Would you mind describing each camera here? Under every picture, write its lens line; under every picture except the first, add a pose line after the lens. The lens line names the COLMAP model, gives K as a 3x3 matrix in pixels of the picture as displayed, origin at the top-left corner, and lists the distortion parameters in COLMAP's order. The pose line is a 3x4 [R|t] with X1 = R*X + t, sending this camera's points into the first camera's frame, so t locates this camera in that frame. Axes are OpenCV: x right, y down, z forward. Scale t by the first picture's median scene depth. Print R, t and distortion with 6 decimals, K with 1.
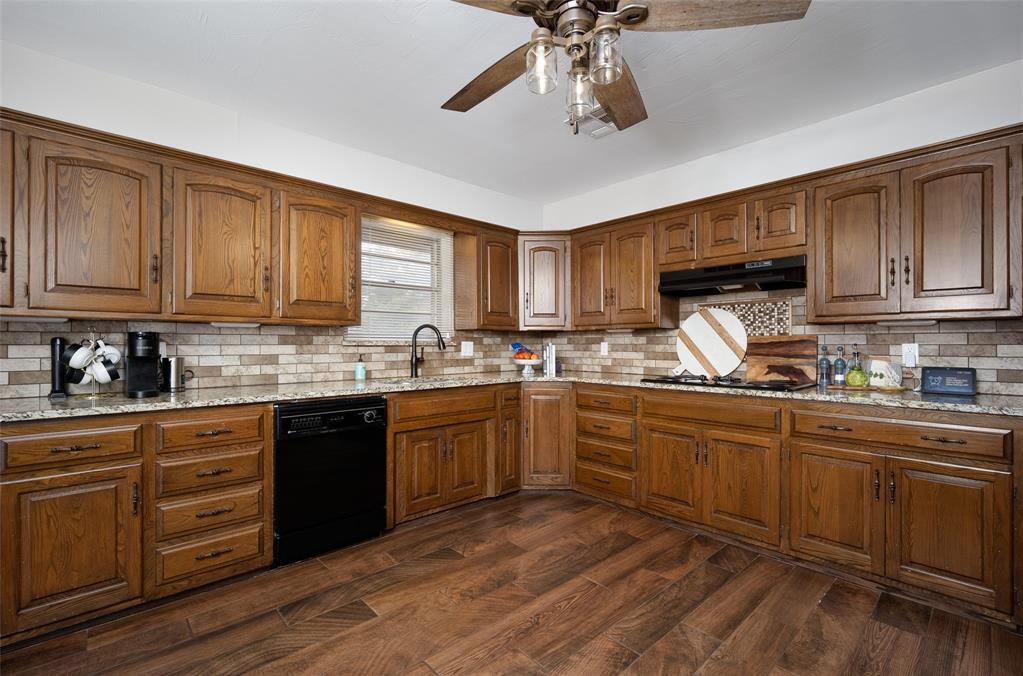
lens RADIAL K [[450.9, 0, 511.5], [0, 450.9, 338.0], [0, 0, 1]] dist [0.000031, 0.000294]
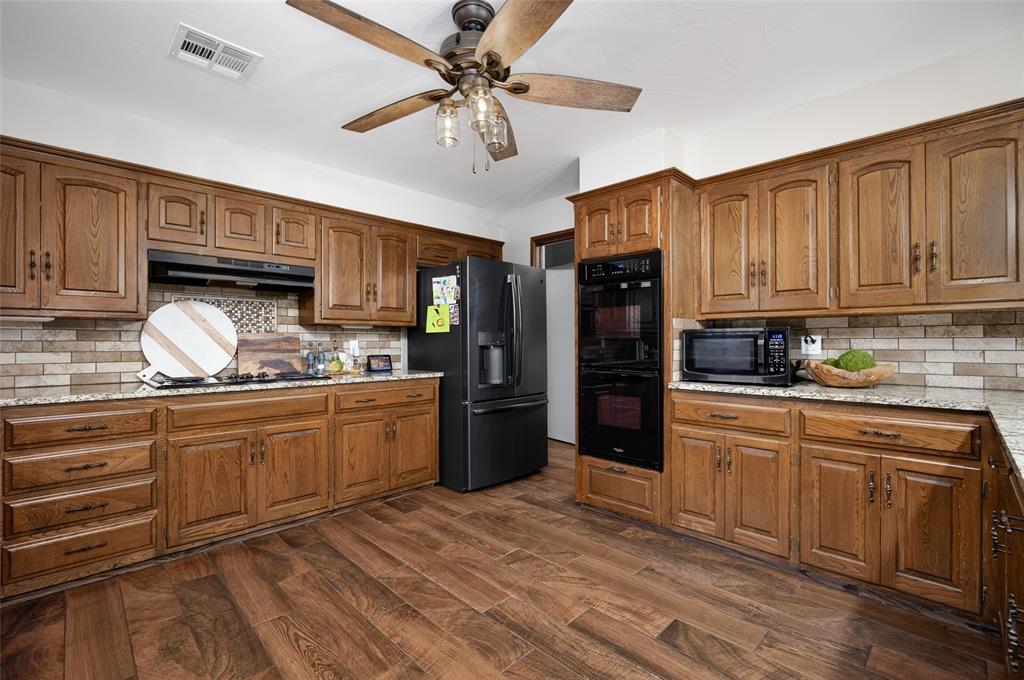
lens RADIAL K [[454.1, 0, 512.0], [0, 454.1, 340.0], [0, 0, 1]] dist [-0.002198, -0.000256]
pose [[-0.040532, 0.007344, 0.999151, -0.526192], [-0.010075, 0.999919, -0.007758, 0.013929], [-0.999127, -0.010381, -0.040455, 0.449199]]
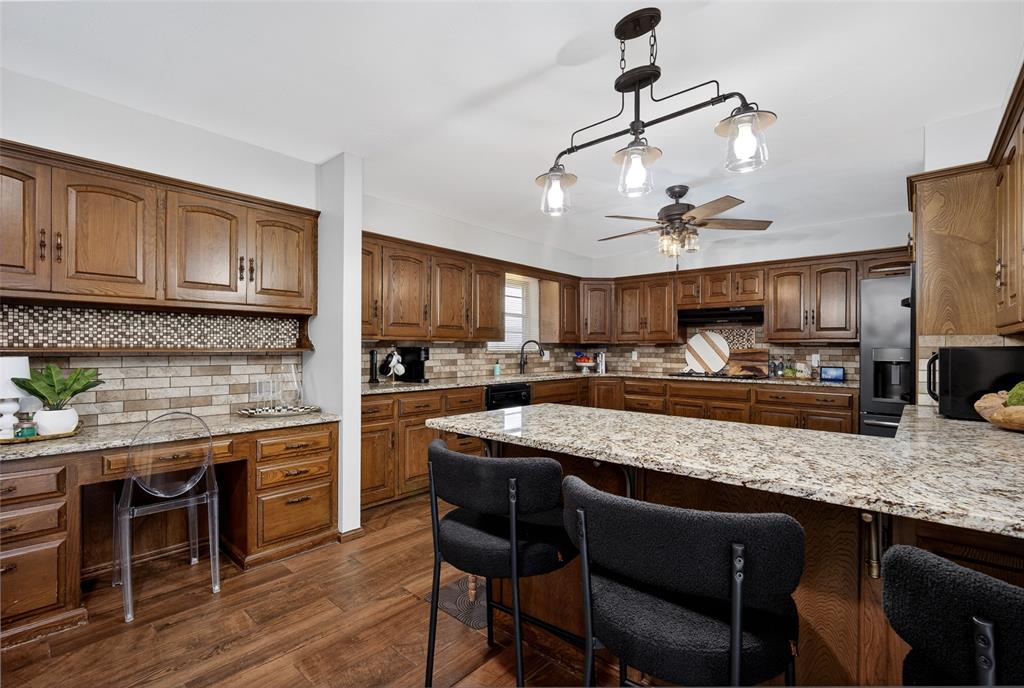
lens RADIAL K [[446.7, 0, 512.0], [0, 446.7, 344.0], [0, 0, 1]] dist [0.000131, -0.000061]
pose [[0.996727, 0.004704, 0.080698, -0.442121], [-0.005033, 0.999980, 0.003867, -0.026040], [-0.080679, -0.004261, 0.996731, -0.628913]]
